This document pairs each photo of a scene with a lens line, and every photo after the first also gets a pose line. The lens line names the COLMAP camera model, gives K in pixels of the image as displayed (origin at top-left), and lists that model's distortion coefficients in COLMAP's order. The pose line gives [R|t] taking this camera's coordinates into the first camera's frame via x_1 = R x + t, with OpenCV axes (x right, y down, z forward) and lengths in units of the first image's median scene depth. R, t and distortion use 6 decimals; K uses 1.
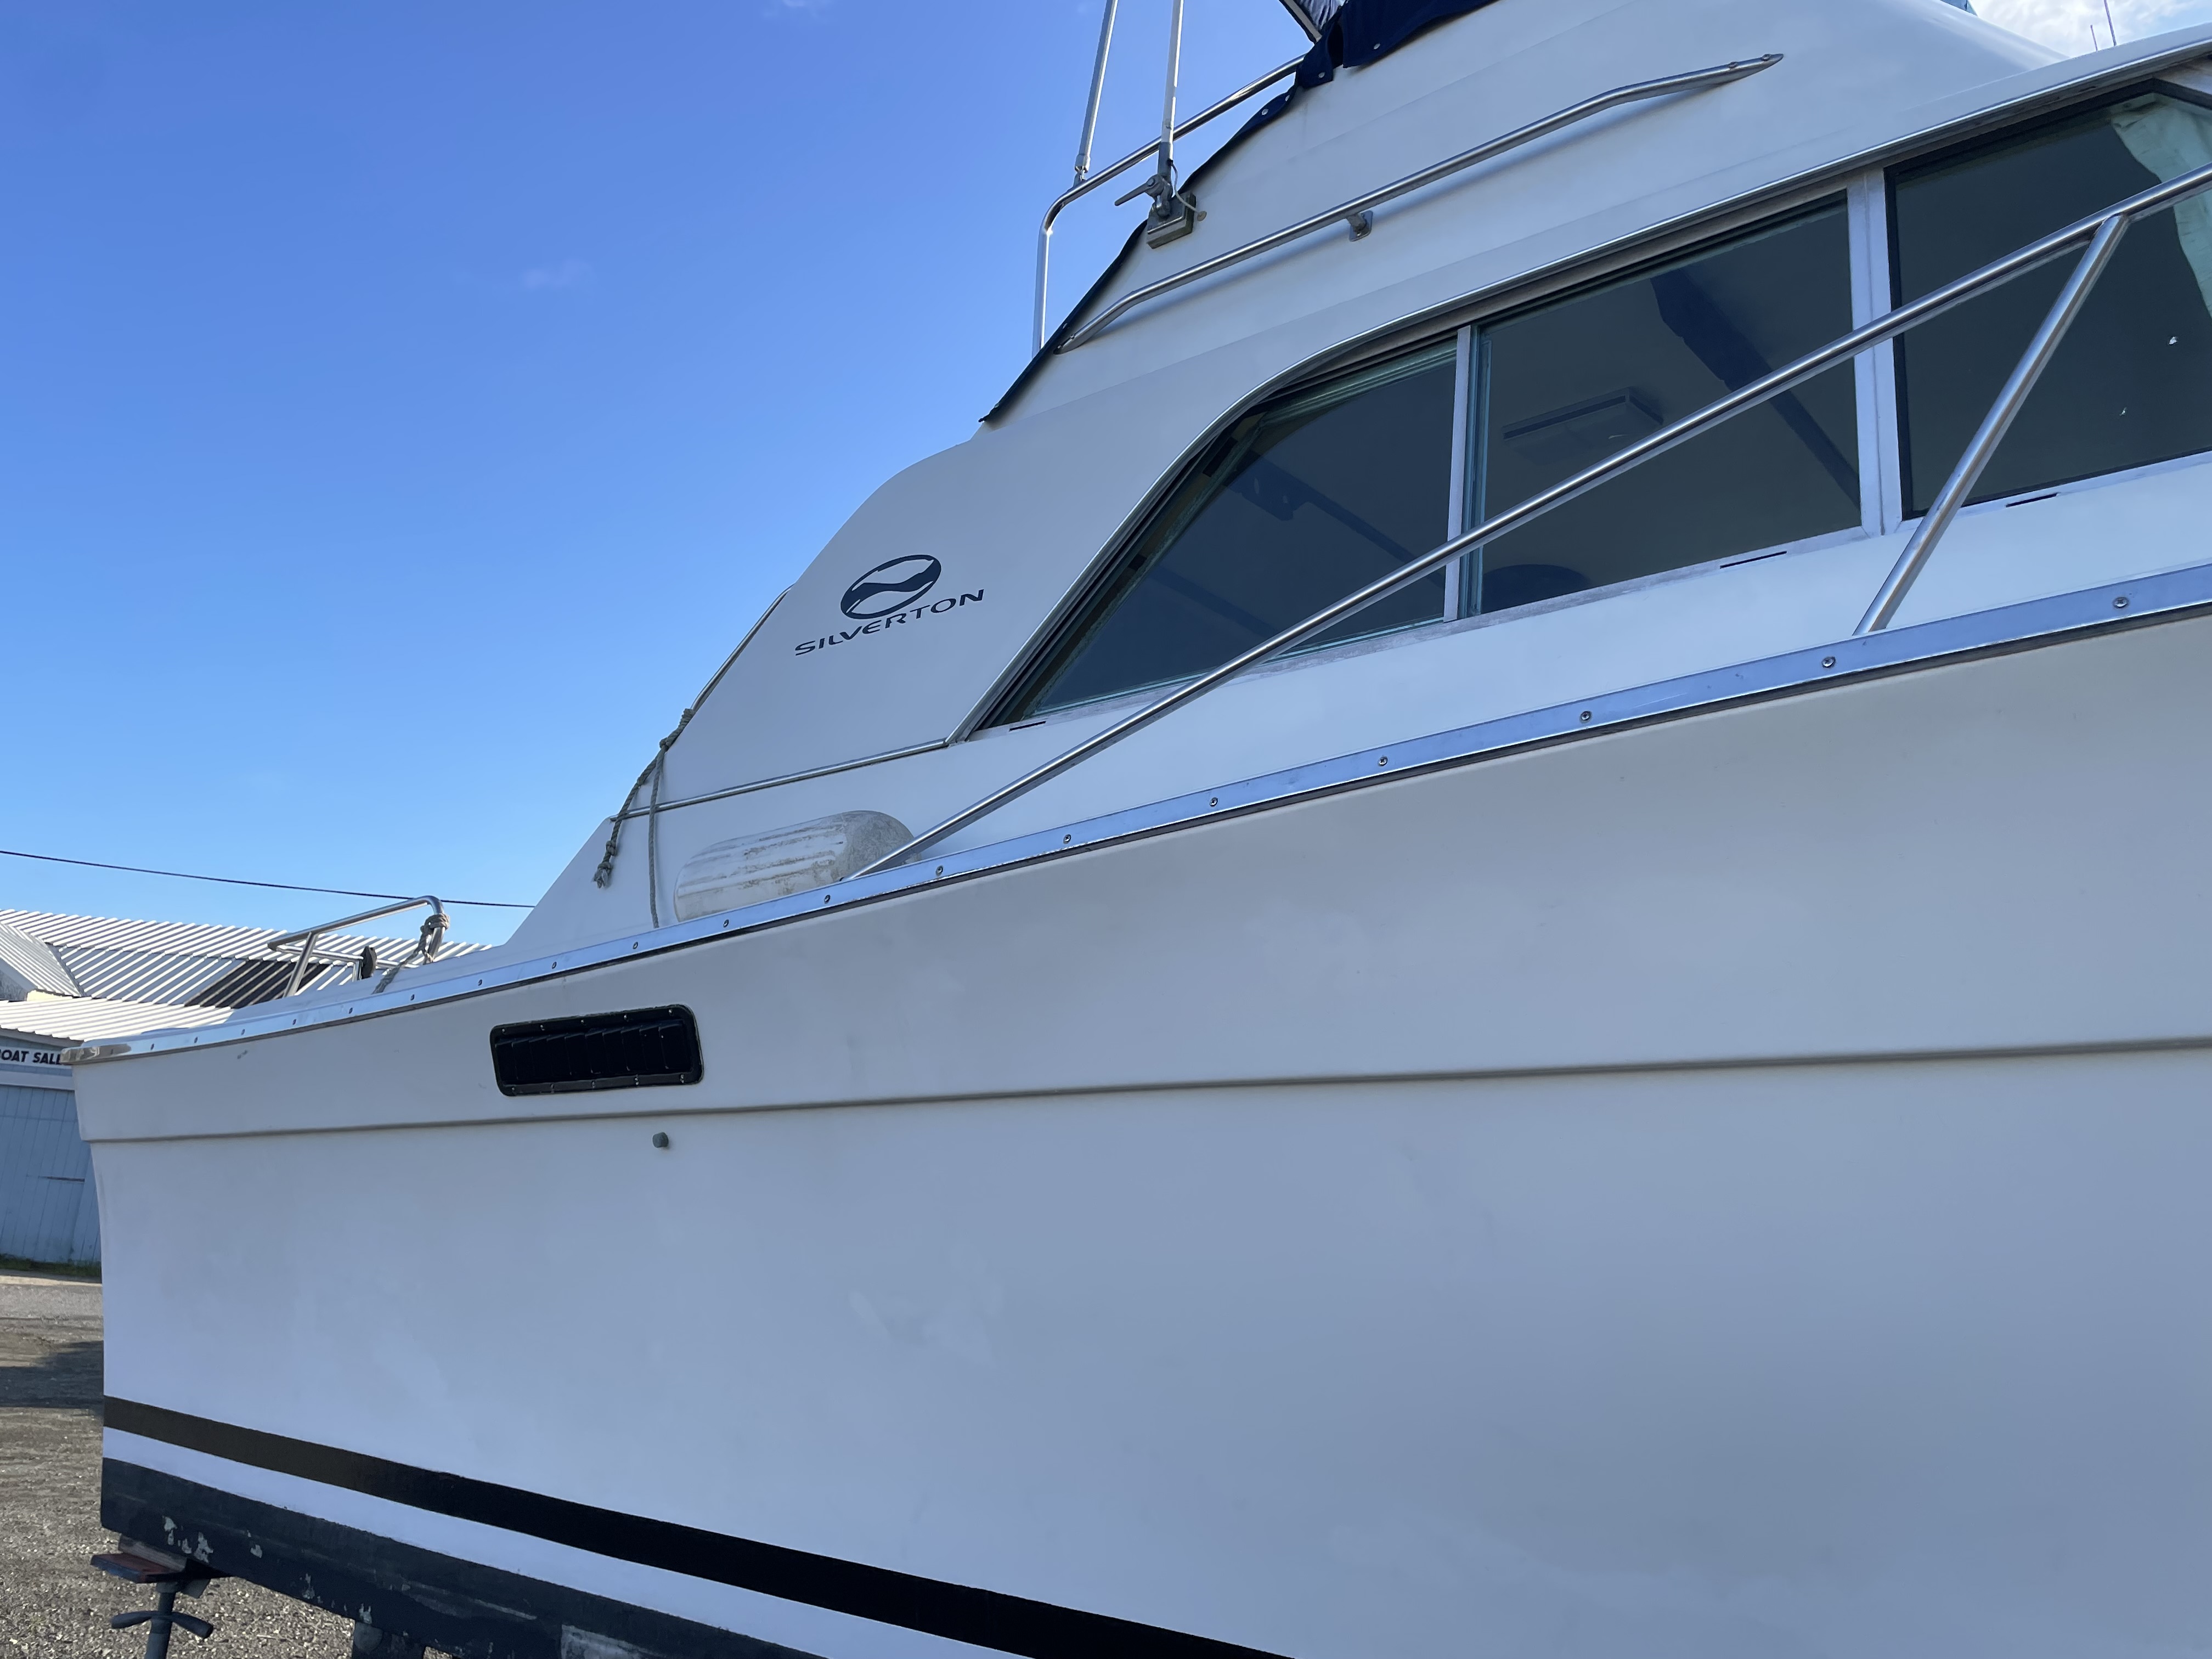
lens RADIAL K [[1691.9, 0, 1106.0], [0, 1691.9, 829.5], [0, 0, 1]] dist [0.126949, -0.171366]
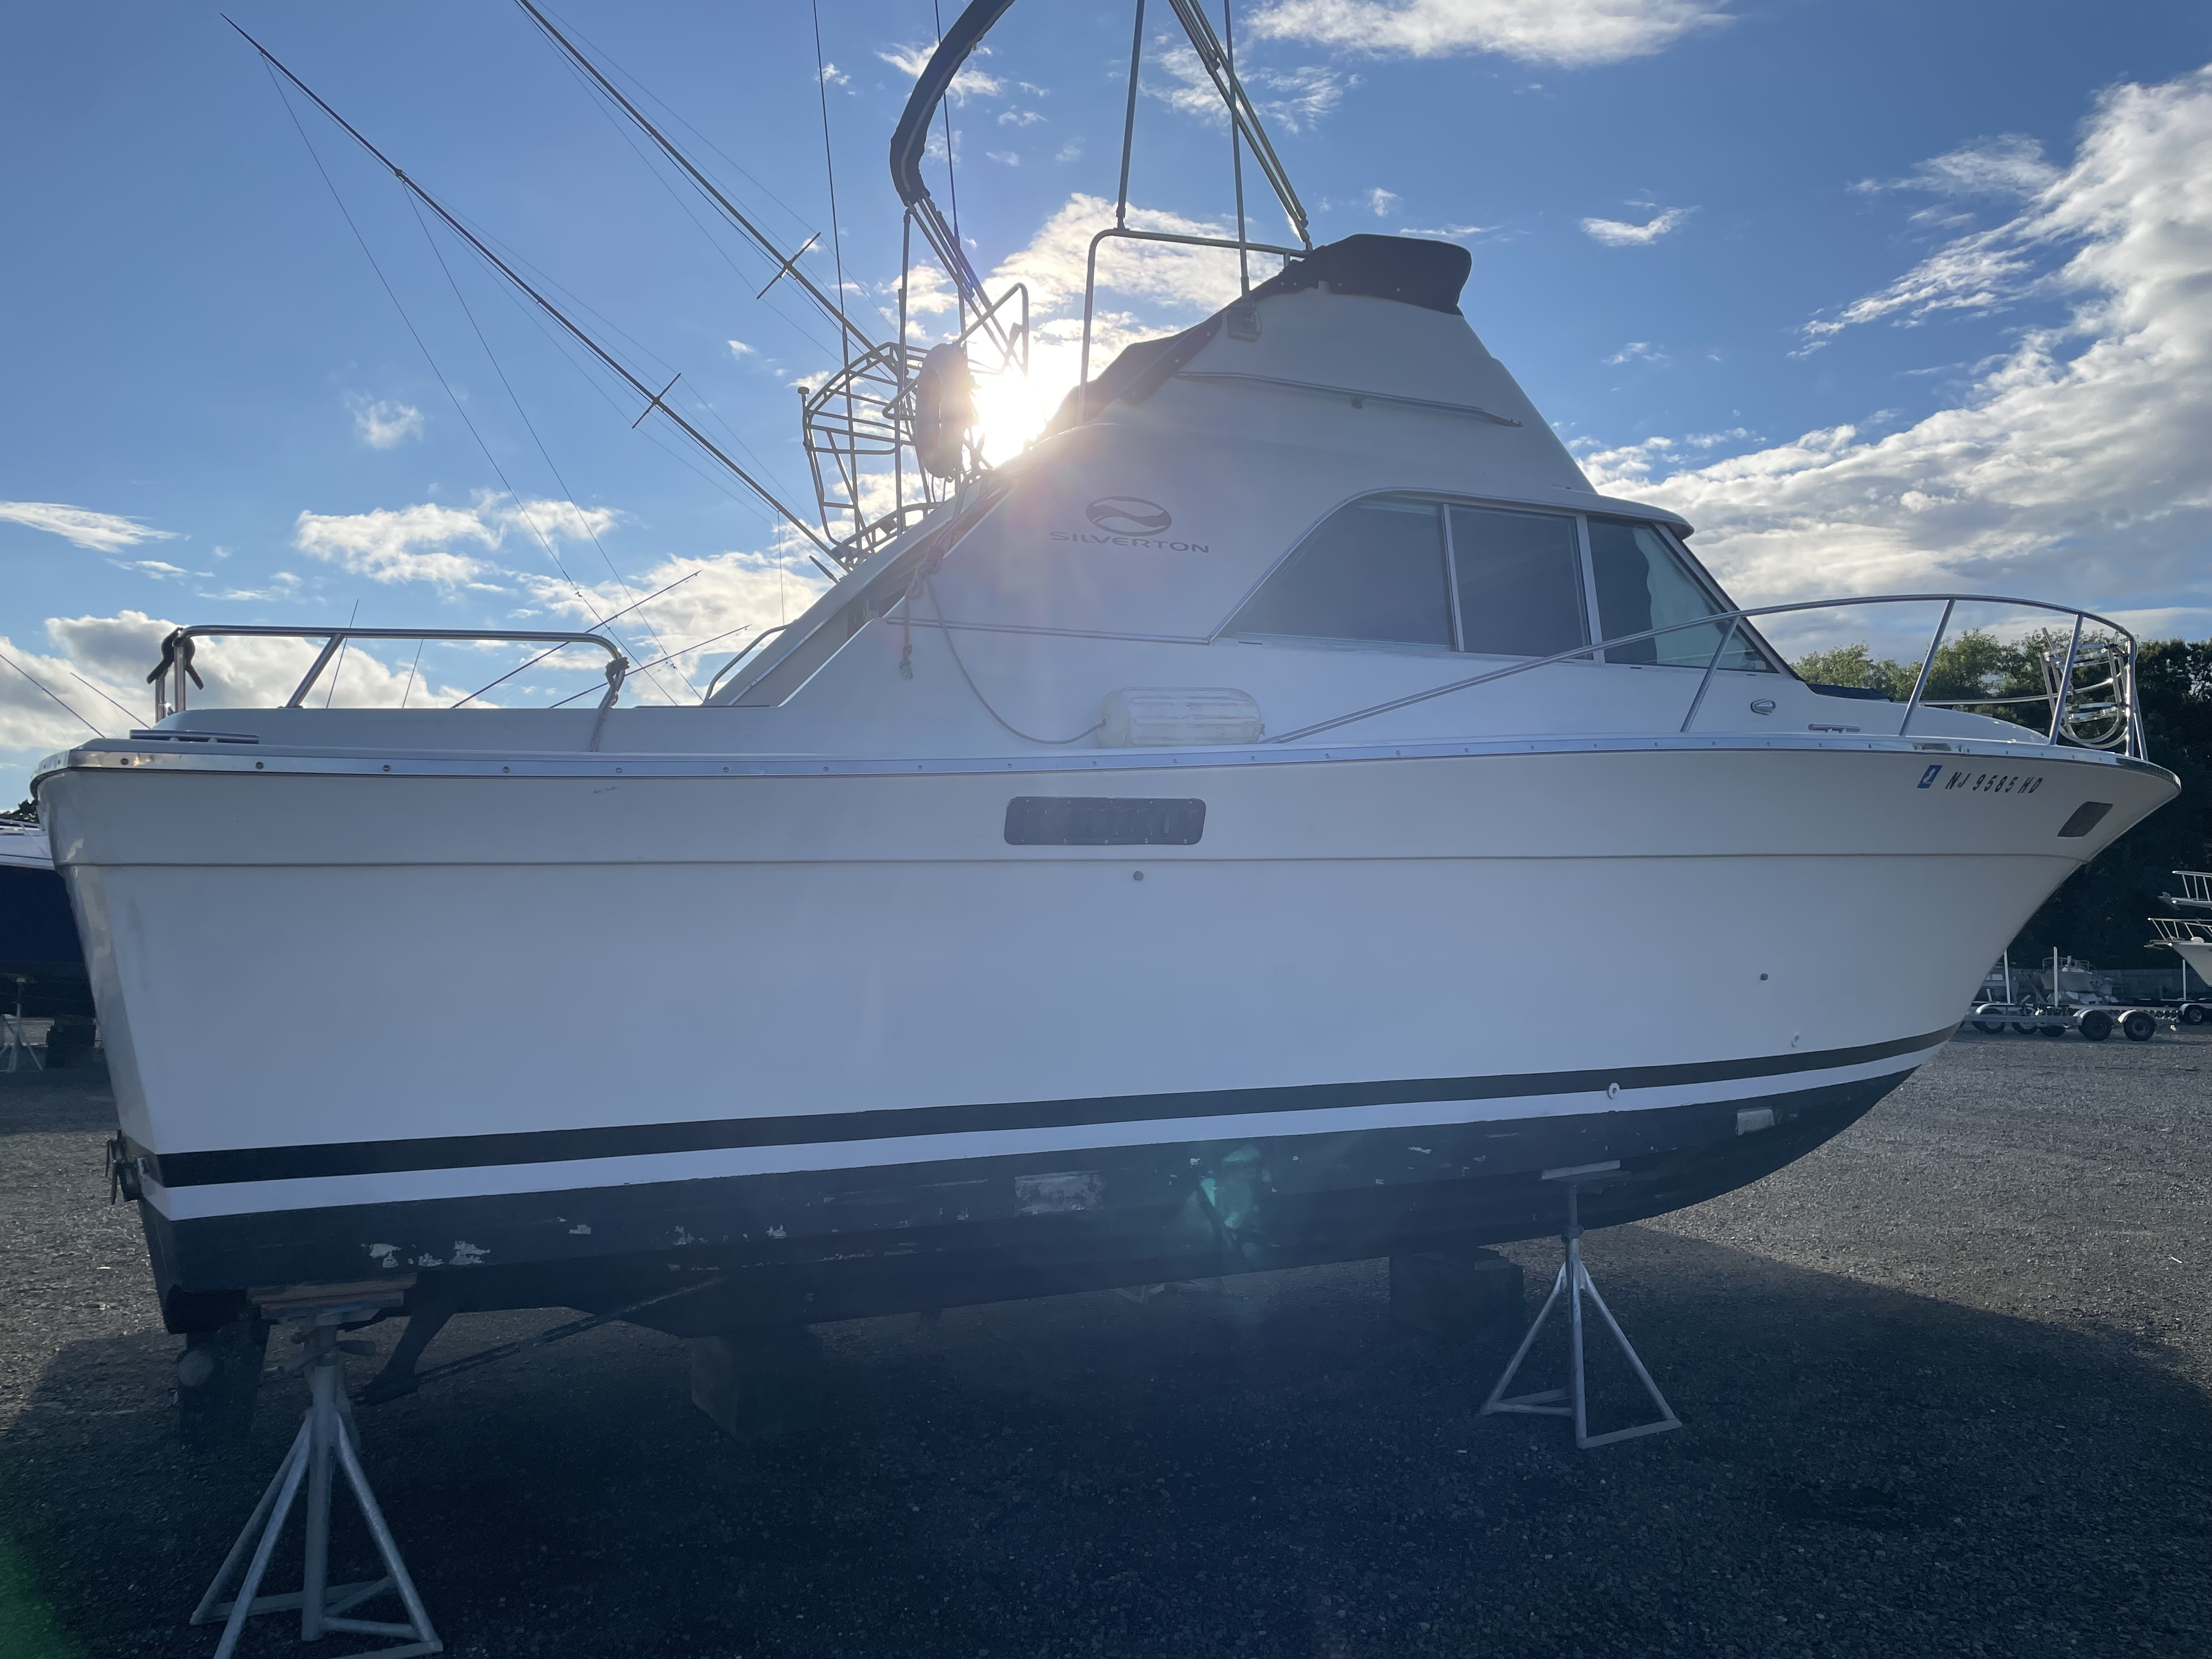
lens RADIAL K [[1691.9, 0, 1106.0], [0, 1691.9, 829.5], [0, 0, 1]] dist [0.126949, -0.171366]
pose [[0.391972, -0.011895, 0.919900, -1.697401], [-0.191189, 0.977032, 0.094101, -0.007336], [-0.899891, -0.212760, 0.380695, 0.408326]]
